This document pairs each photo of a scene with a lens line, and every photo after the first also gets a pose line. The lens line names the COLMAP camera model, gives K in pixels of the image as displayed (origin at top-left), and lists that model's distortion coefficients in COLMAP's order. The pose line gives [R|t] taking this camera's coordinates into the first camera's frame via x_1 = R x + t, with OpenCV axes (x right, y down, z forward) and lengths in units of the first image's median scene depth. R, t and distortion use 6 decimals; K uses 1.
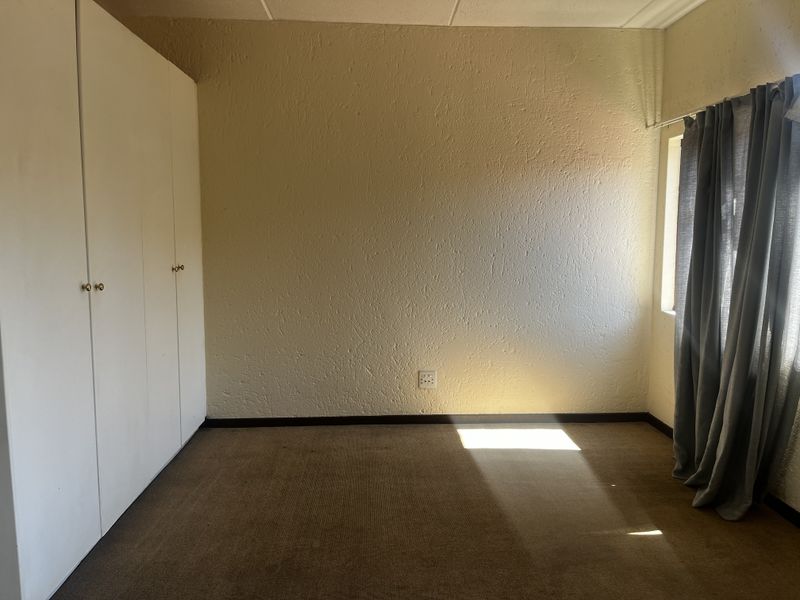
lens RADIAL K [[601.9, 0, 402.4], [0, 601.9, 299.7], [0, 0, 1]] dist [0.053337, -0.077159]
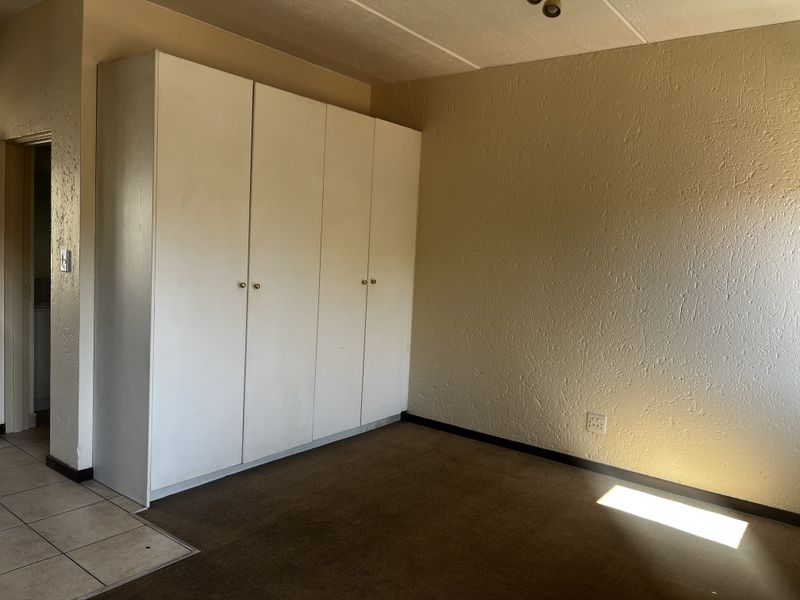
lens RADIAL K [[601.9, 0, 402.3], [0, 601.9, 300.5], [0, 0, 1]] dist [0.053337, -0.077159]
pose [[0.755362, 0.091322, -0.648913, 0.413687], [-0.123866, 0.992289, -0.004540, -0.013911], [0.643495, 0.083808, 0.760849, 0.088378]]
